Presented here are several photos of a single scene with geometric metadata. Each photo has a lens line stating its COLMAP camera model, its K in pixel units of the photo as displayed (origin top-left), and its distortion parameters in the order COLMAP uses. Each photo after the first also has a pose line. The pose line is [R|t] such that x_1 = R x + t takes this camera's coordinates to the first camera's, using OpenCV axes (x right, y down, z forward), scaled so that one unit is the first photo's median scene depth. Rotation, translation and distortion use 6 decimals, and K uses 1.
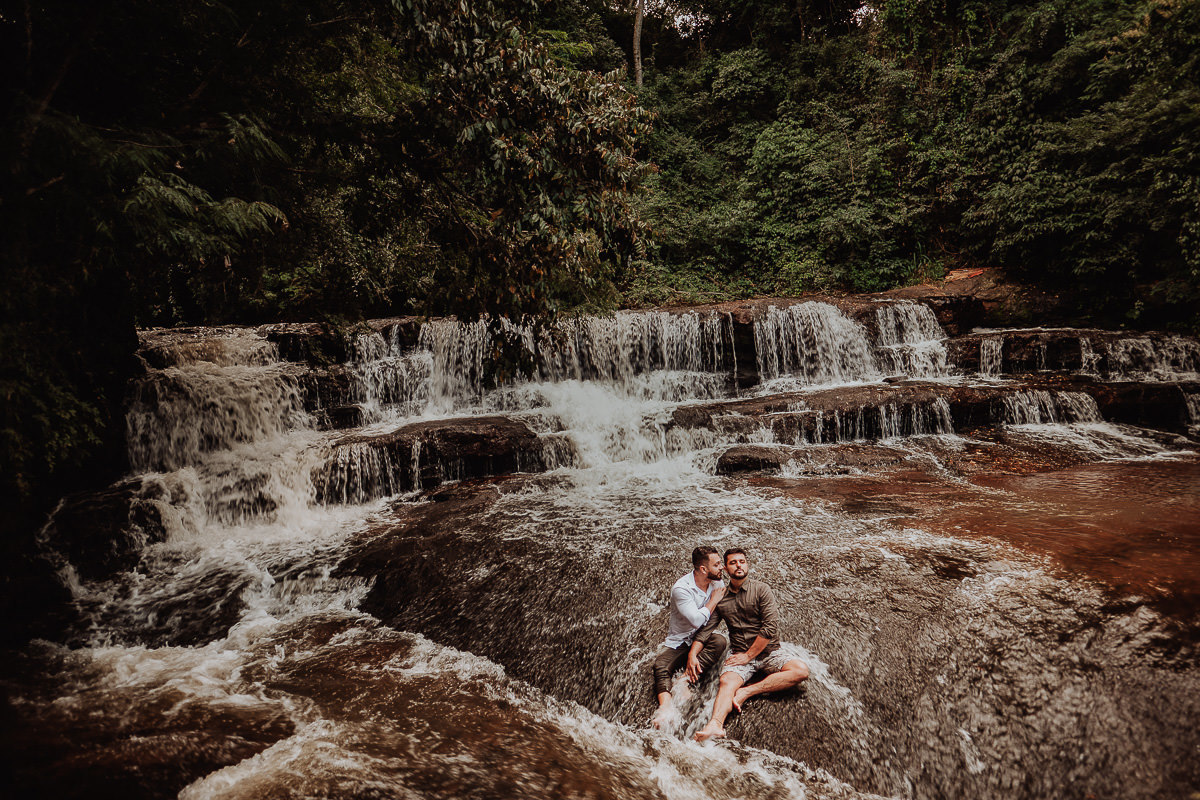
lens RADIAL K [[816.1, 0, 600.9], [0, 816.1, 407.2], [0, 0, 1]] dist [-0.023027, 0.001656]
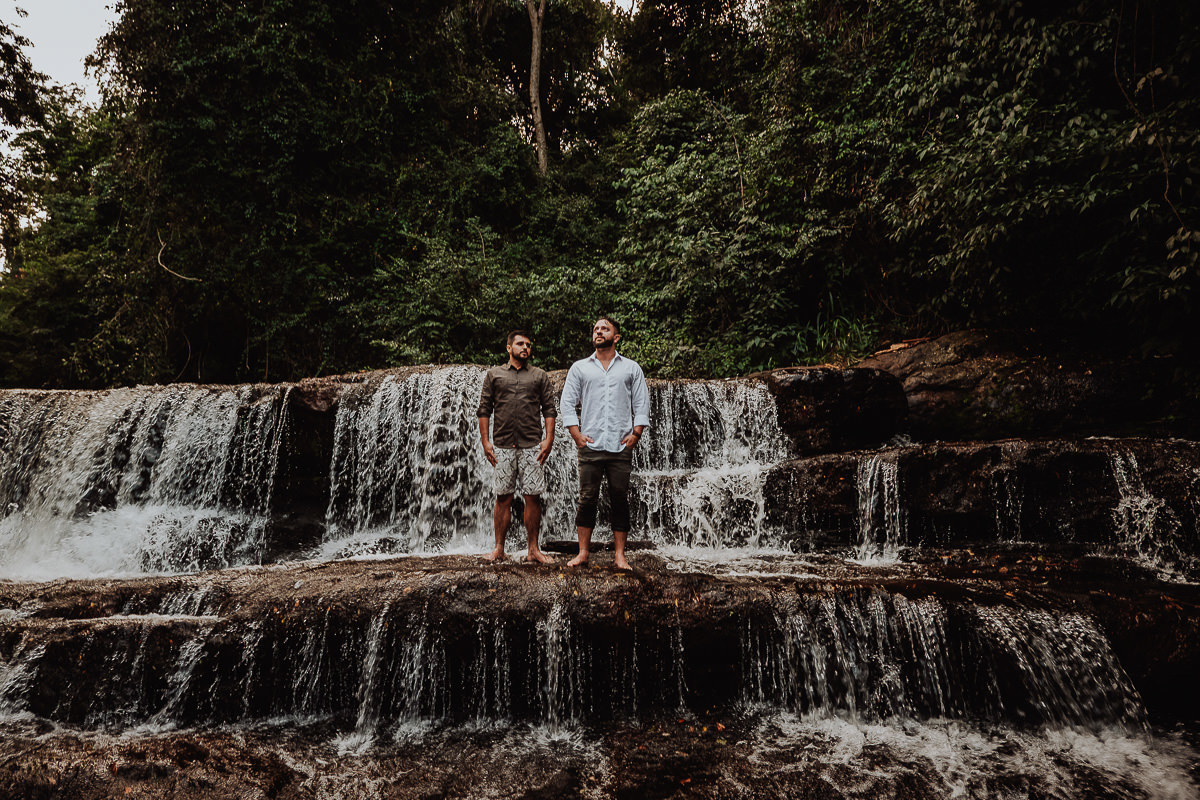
lens RADIAL K [[816.1, 0, 592.6], [0, 816.1, 397.6], [0, 0, 1]] dist [-0.023027, 0.001656]
pose [[0.979435, 0.015116, -0.201192, 0.422458], [-0.058506, 0.975622, -0.211514, -0.019937], [0.193090, 0.218935, 0.956443, 0.584899]]
